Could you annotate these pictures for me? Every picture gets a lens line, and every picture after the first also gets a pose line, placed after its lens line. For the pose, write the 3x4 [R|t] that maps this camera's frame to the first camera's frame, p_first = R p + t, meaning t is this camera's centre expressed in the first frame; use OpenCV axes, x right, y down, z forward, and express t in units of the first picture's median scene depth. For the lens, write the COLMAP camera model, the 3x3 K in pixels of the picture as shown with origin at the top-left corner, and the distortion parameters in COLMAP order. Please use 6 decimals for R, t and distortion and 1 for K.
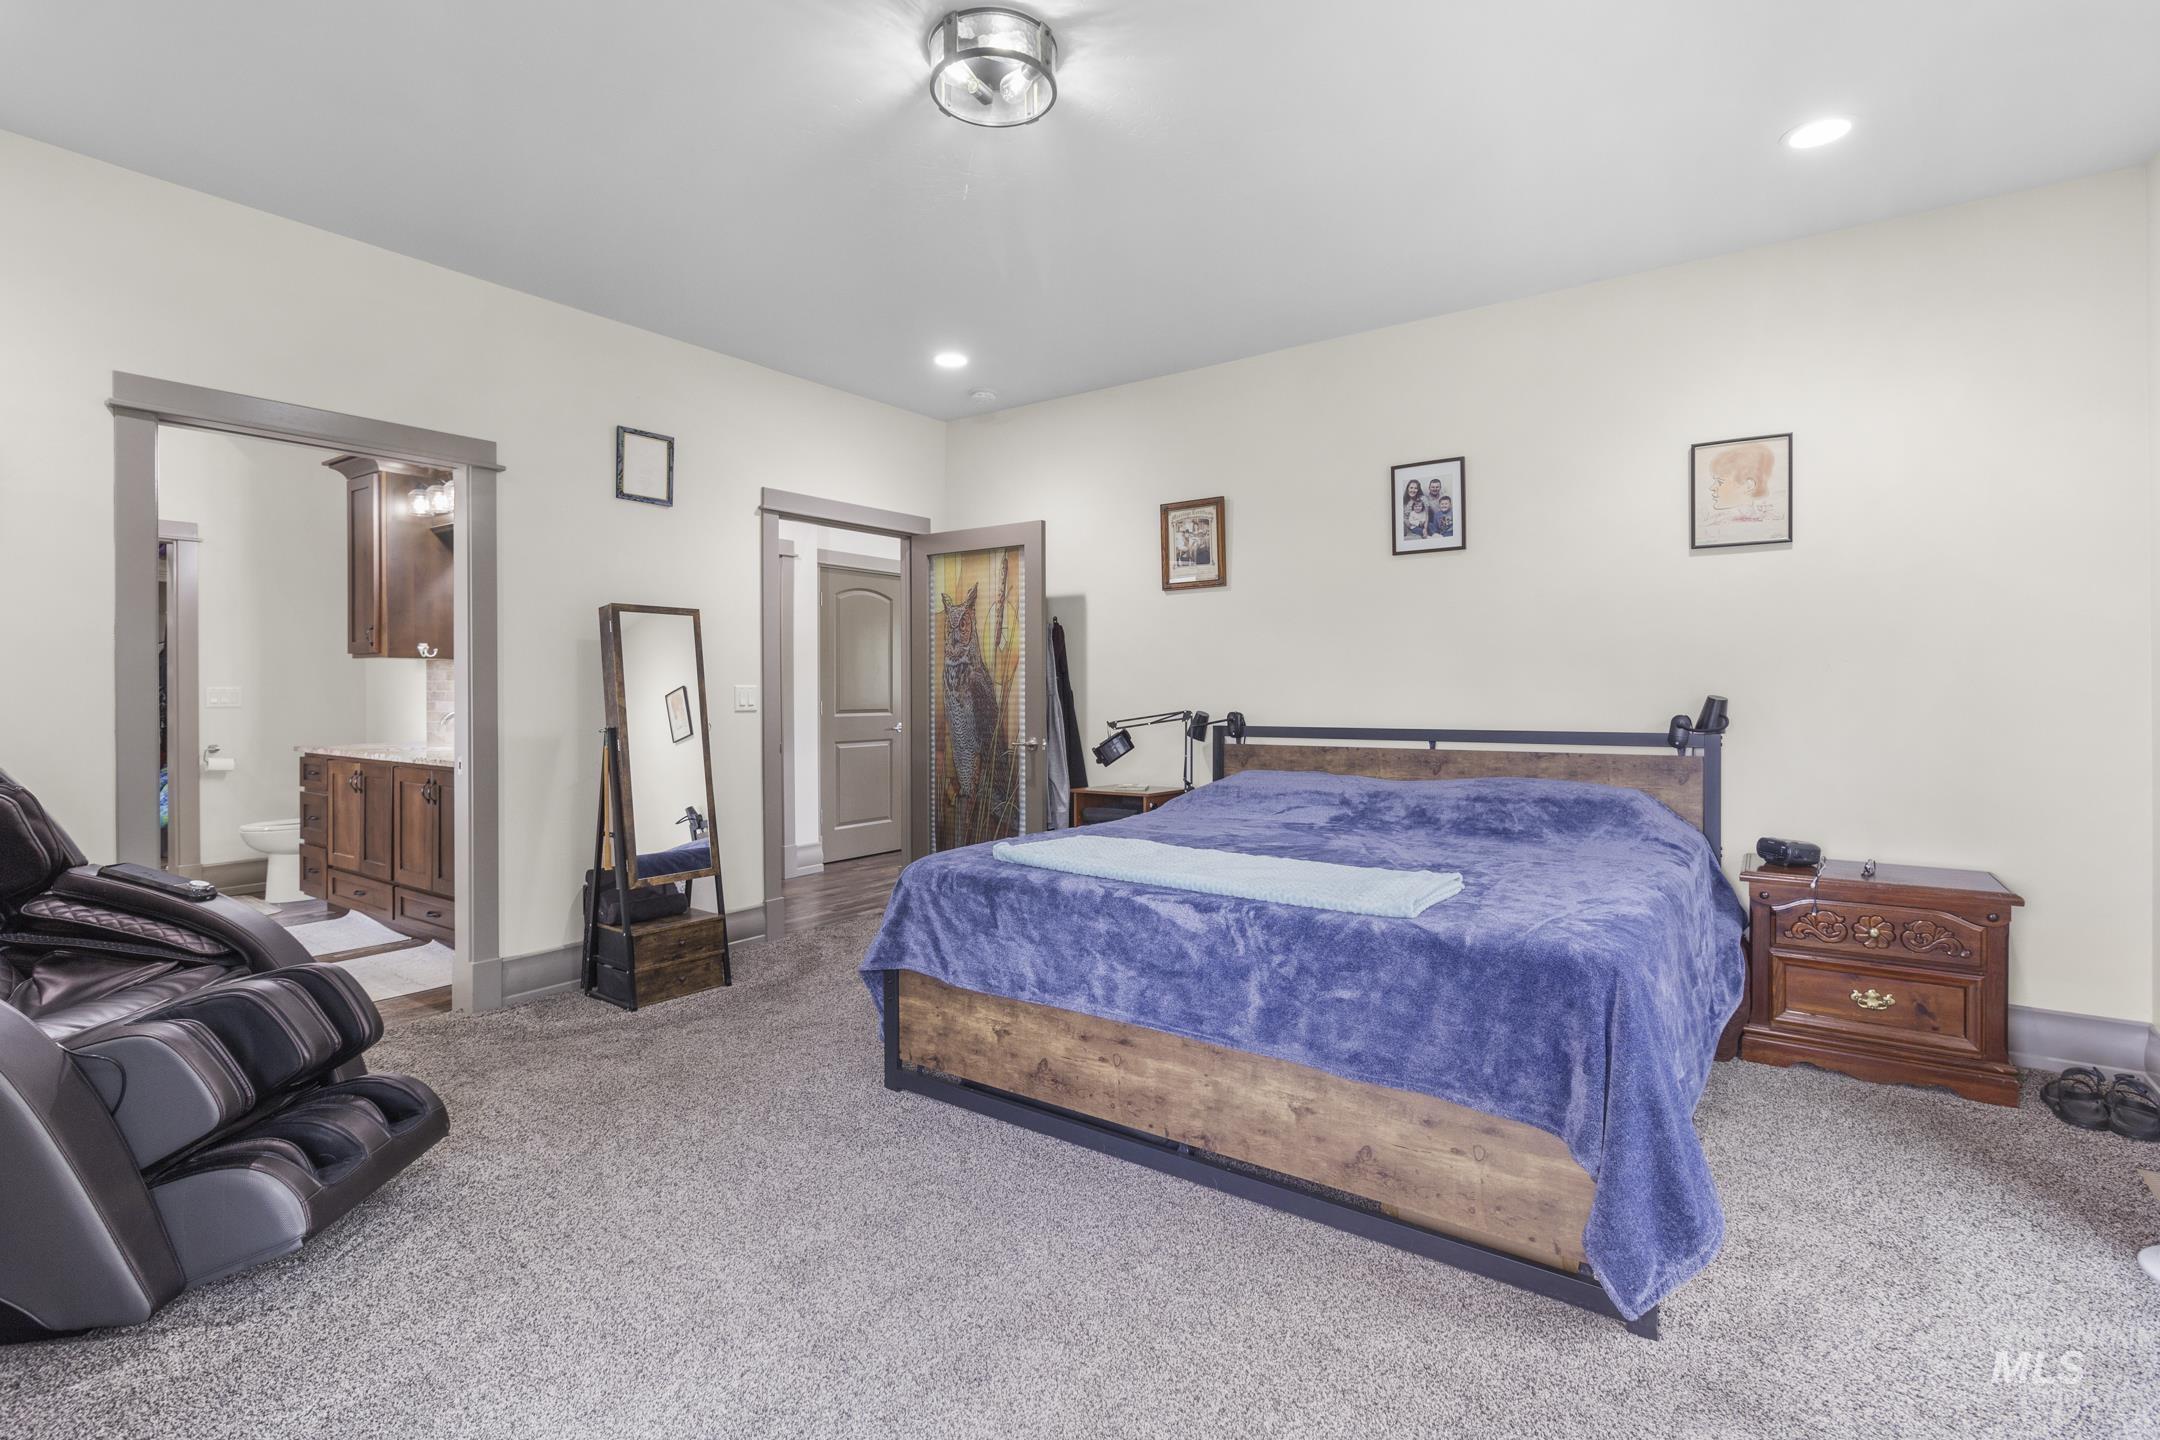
lens RADIAL K [[1003.0, 0, 1083.8], [0, 1003.0, 692.2], [0, 0, 1]] dist [0.001729, 0.000076]
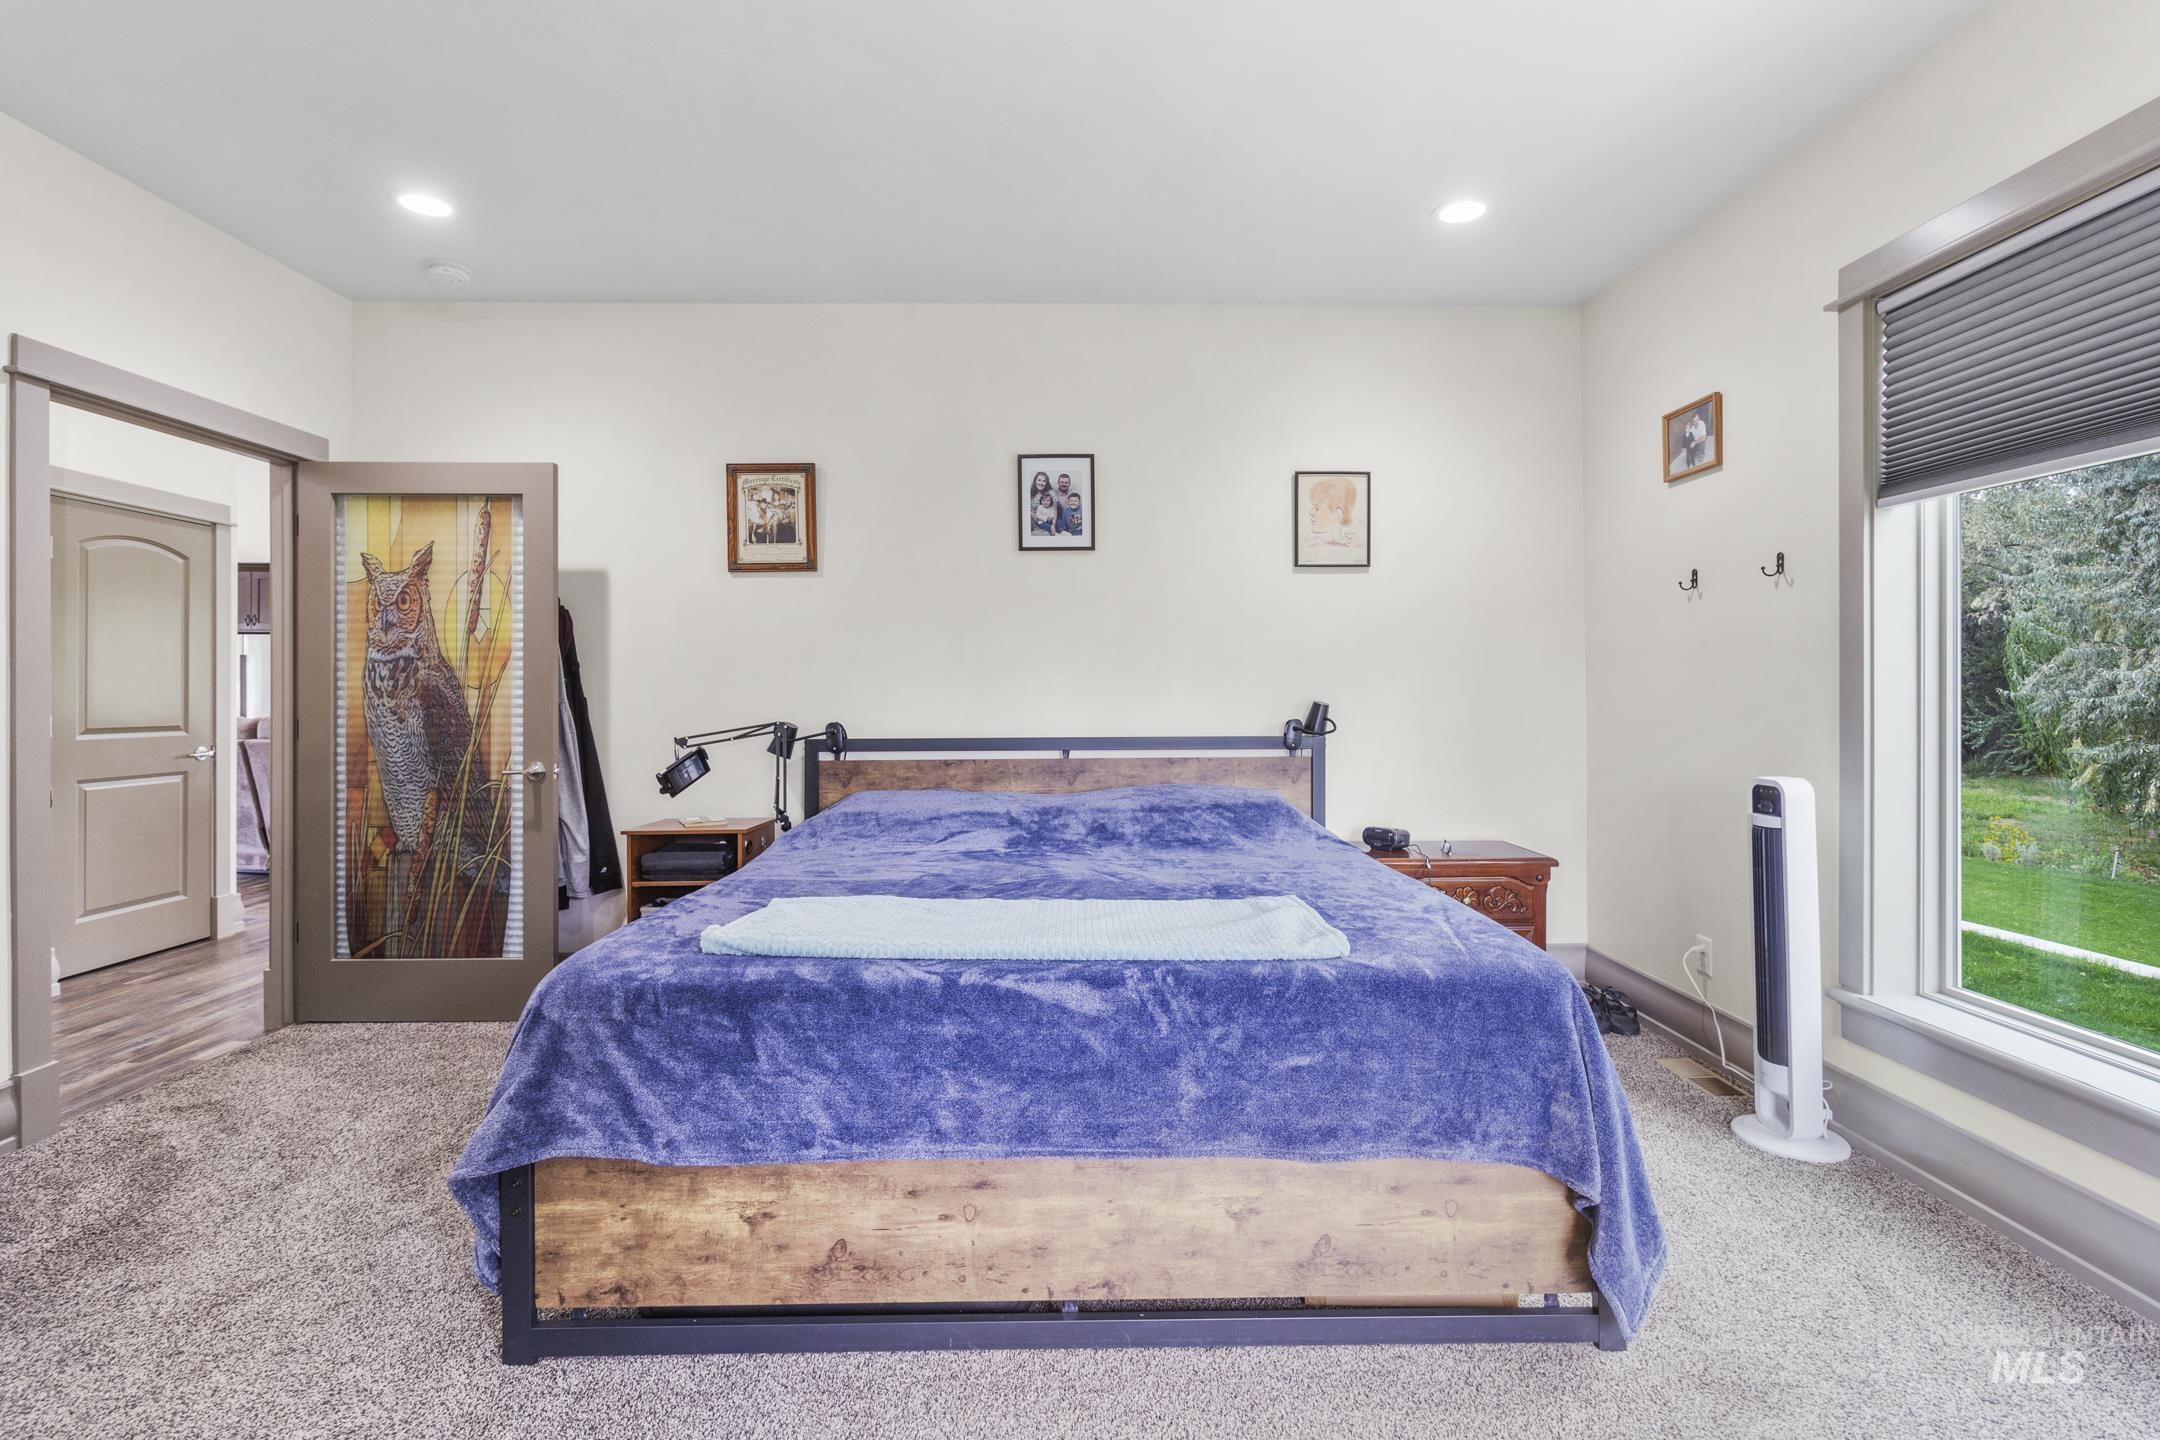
lens RADIAL K [[1003.0, 0, 1083.8], [0, 1003.0, 692.2], [0, 0, 1]] dist [0.001729, 0.000076]
pose [[0.804003, 0.001486, 0.594624, -0.238709], [0.002235, 0.999982, -0.005520, -0.000677], [-0.594621, 0.005767, 0.803985, 0.271707]]
